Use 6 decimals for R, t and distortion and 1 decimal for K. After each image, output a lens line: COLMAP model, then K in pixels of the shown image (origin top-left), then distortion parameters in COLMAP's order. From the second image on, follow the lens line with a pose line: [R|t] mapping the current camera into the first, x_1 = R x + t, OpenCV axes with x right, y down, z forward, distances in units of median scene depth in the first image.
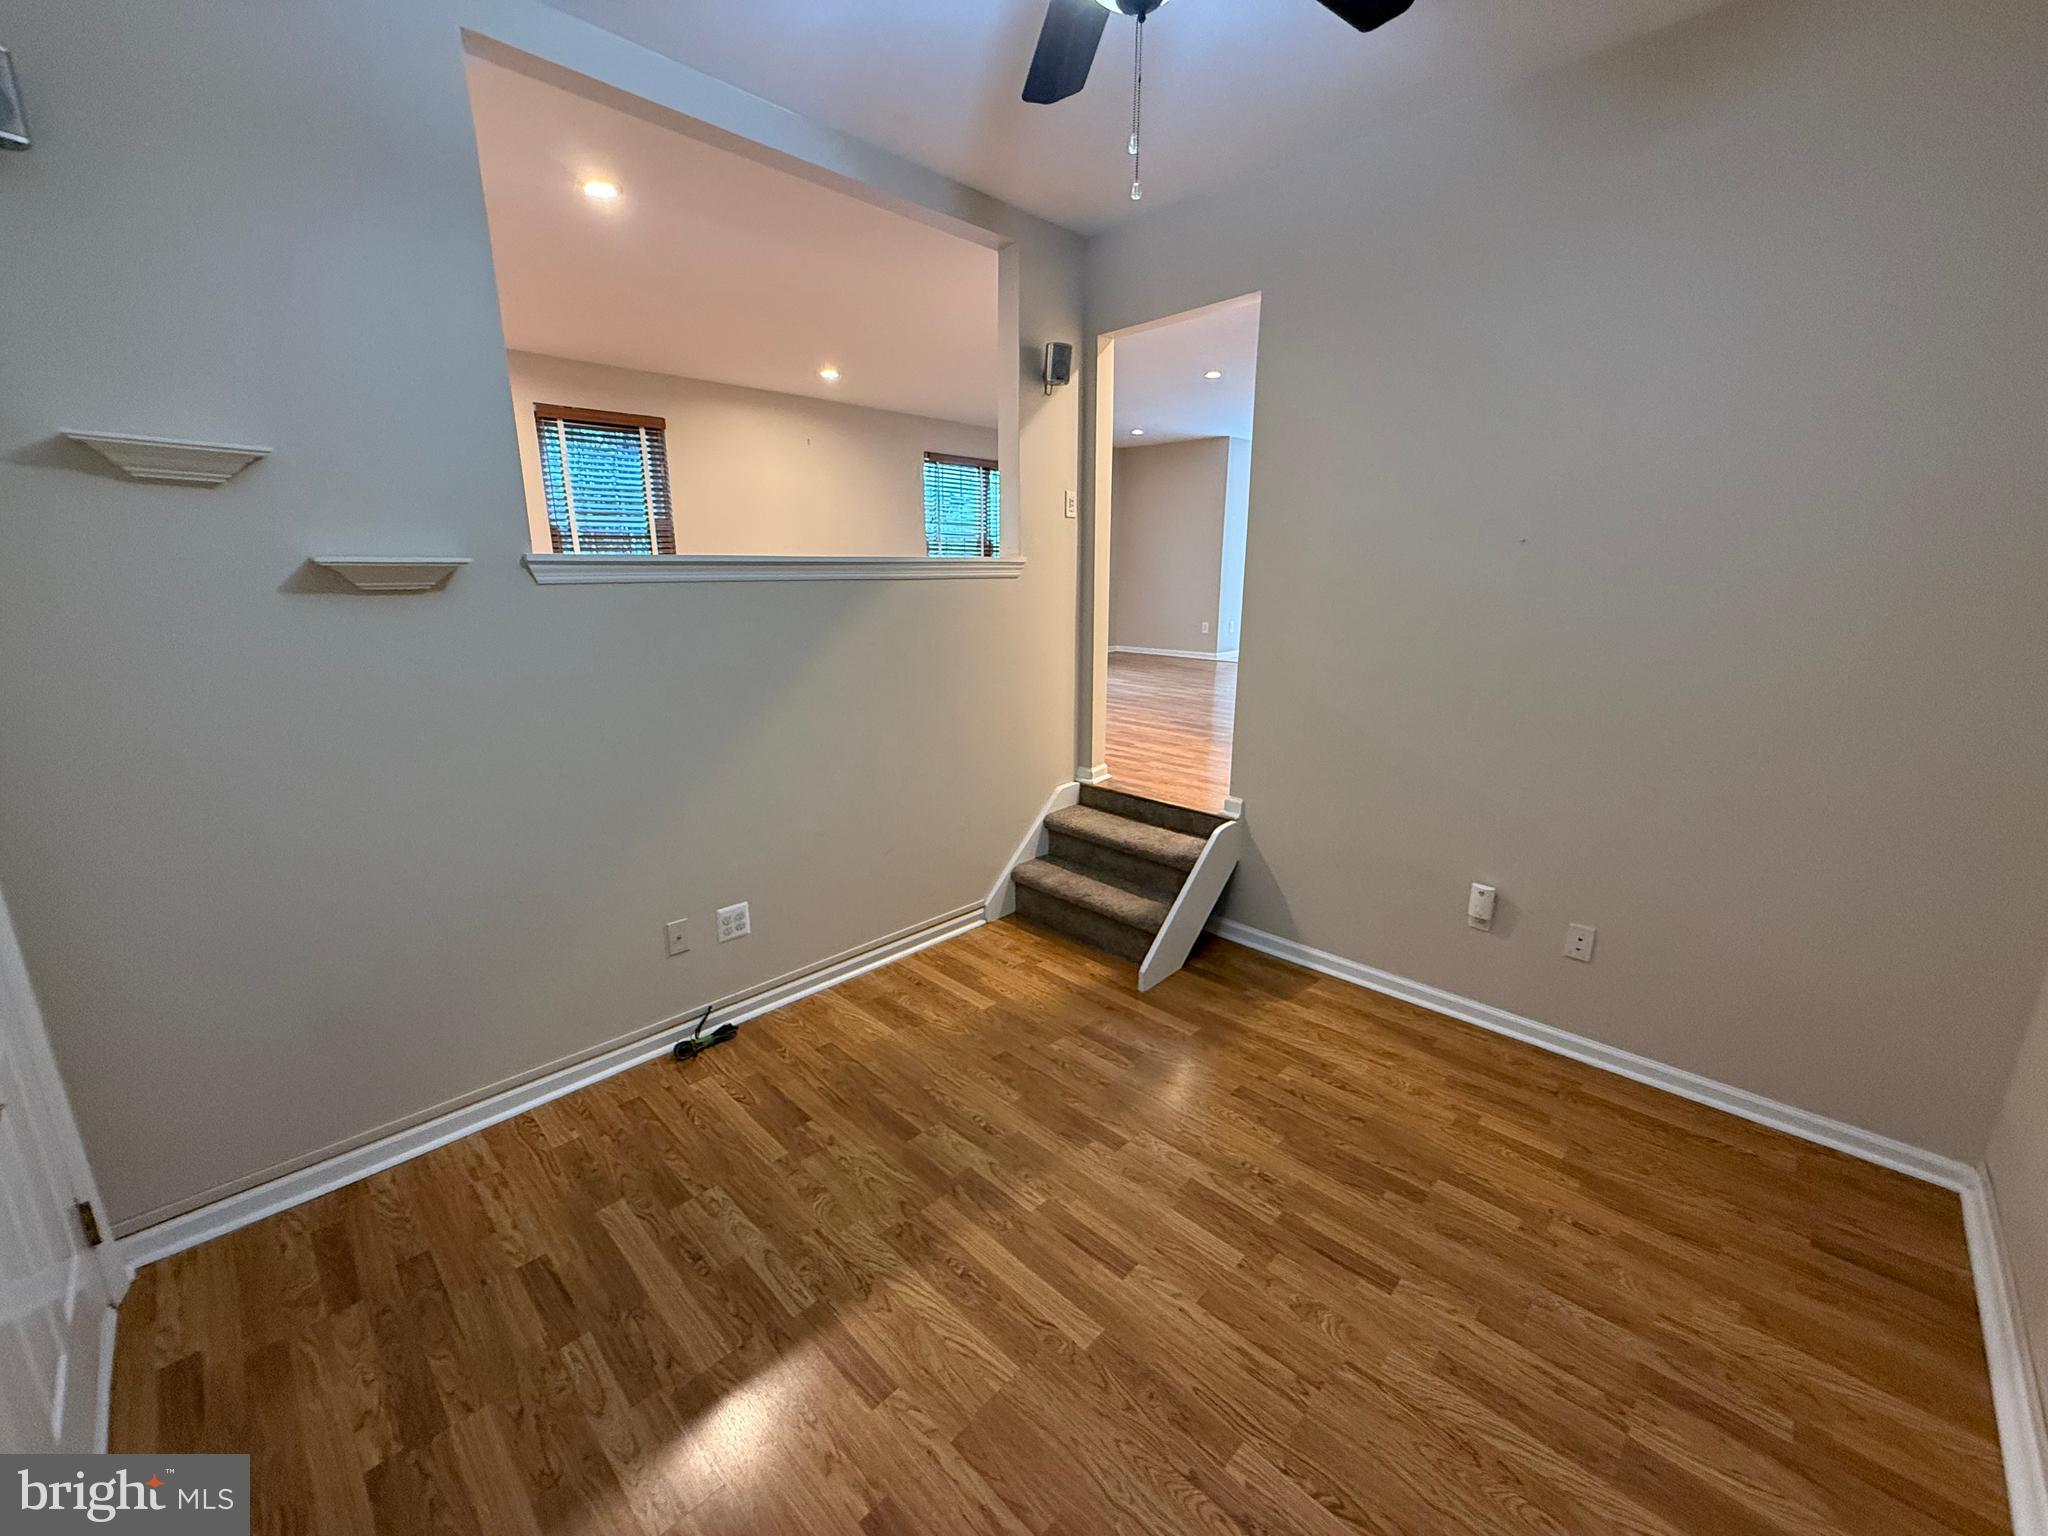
lens RADIAL K [[816.2, 0, 1029.8], [0, 816.2, 773.1], [0, 0, 1]] dist [-0.000108, -0.000105]
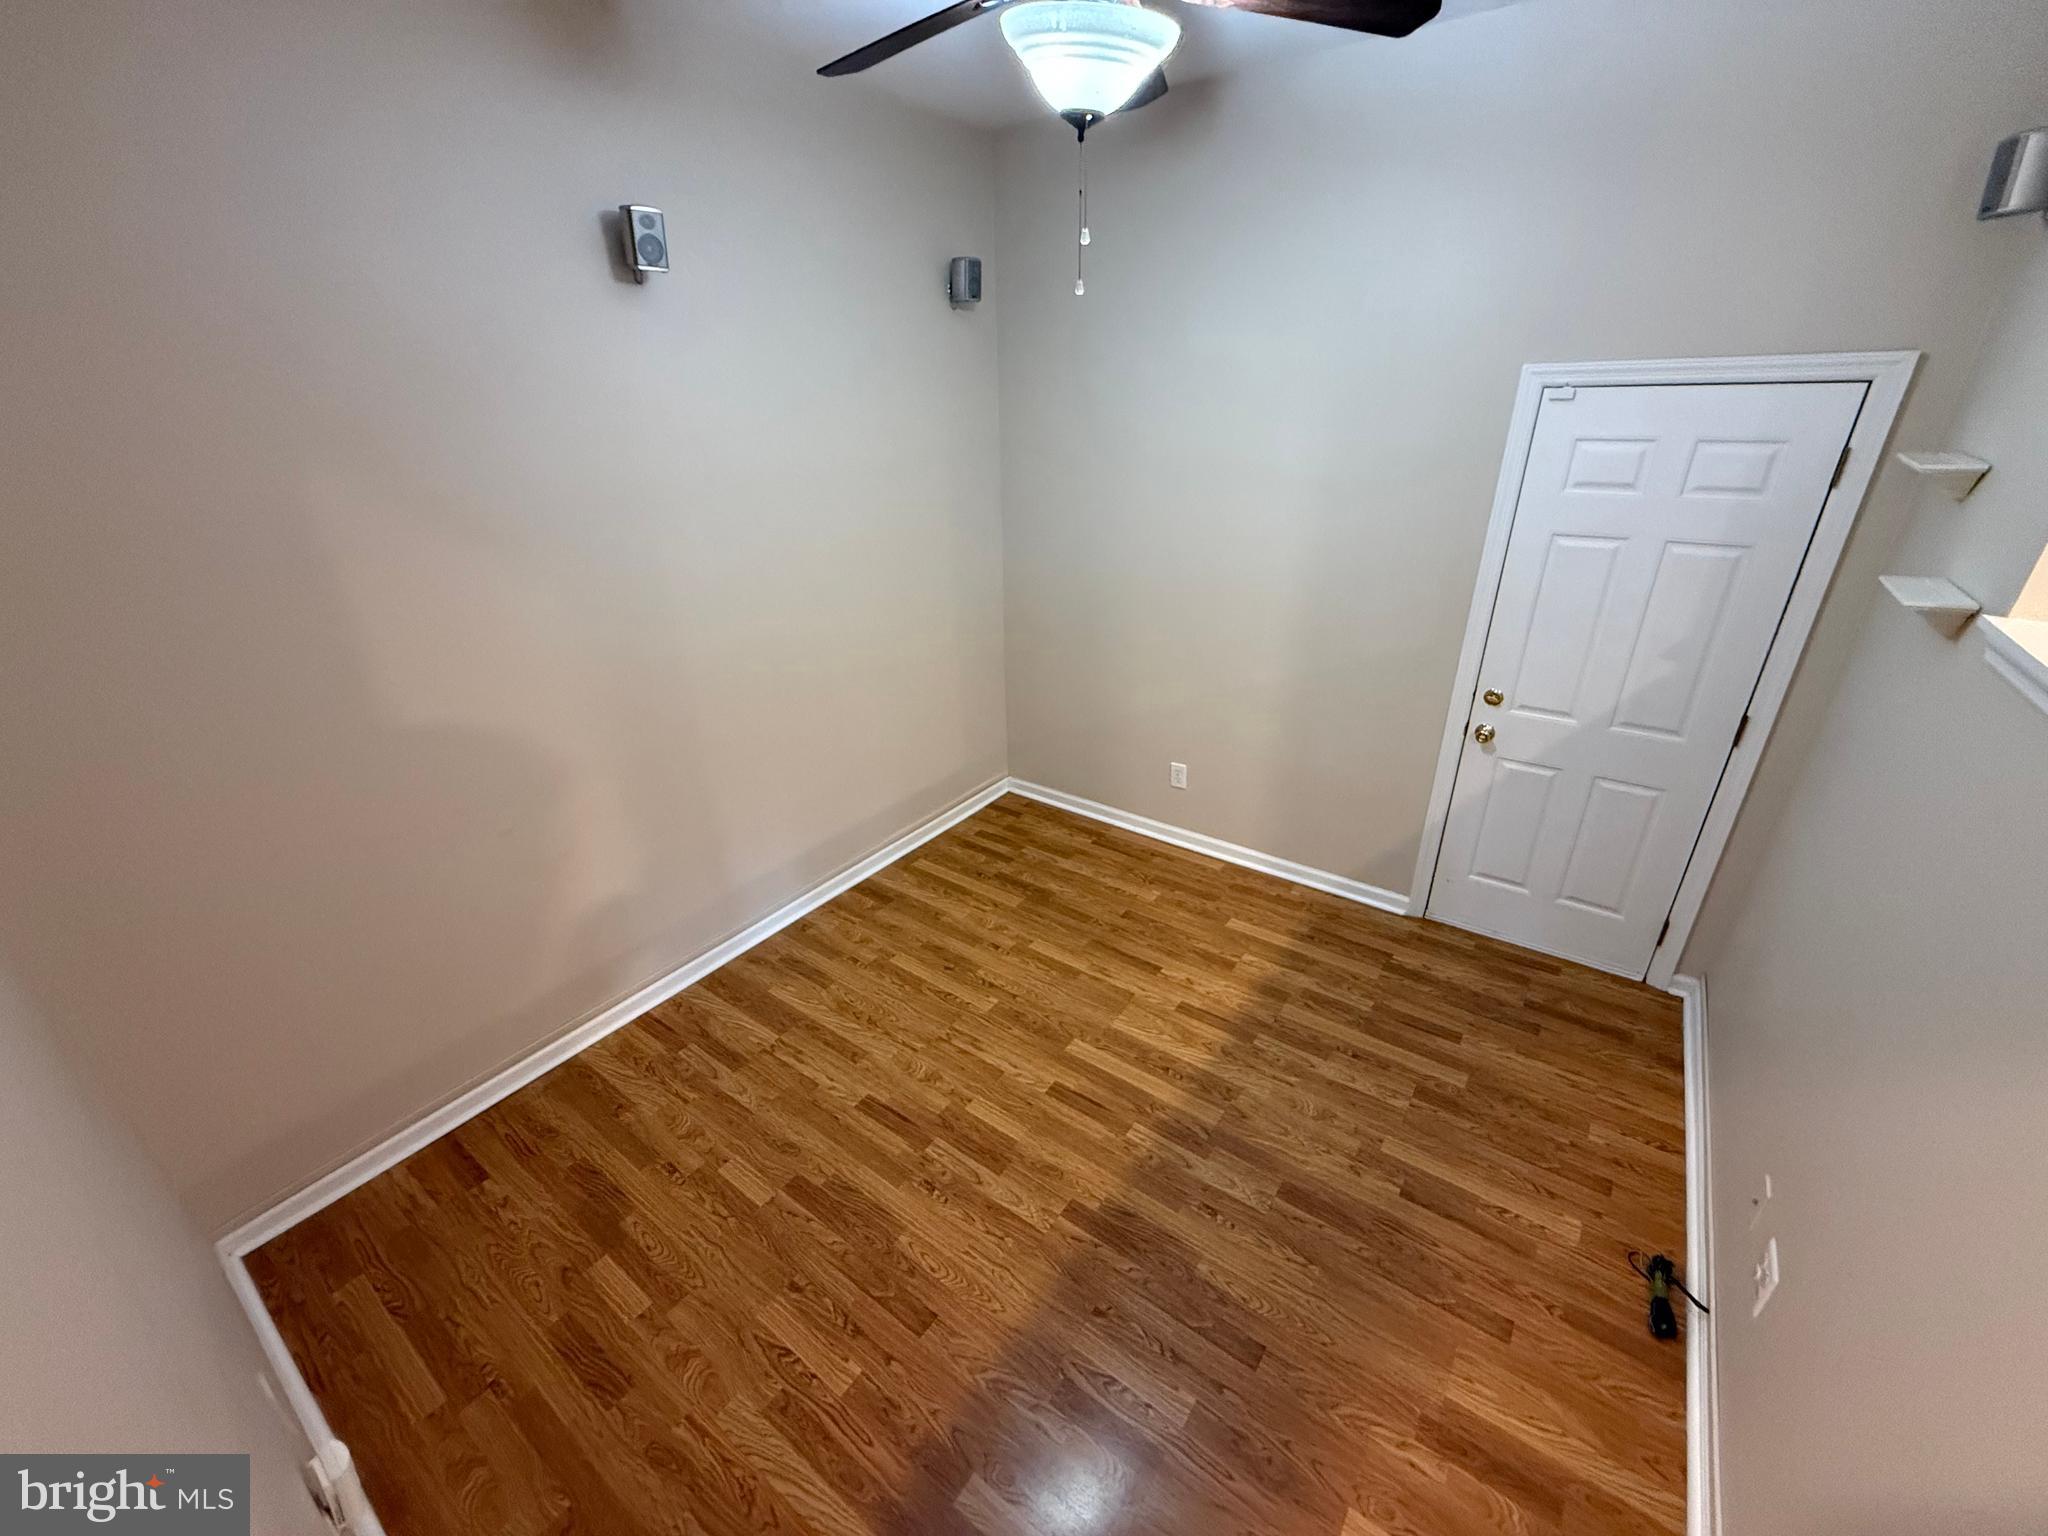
lens RADIAL K [[816.2, 0, 1028.2], [0, 816.2, 764.2], [0, 0, 1]] dist [-0.000108, -0.000105]
pose [[-0.989486, 0.076830, -0.122537, 0.272164], [-0.016913, 0.779956, 0.625605, -0.639500], [0.143639, 0.621100, -0.770456, 1.625079]]
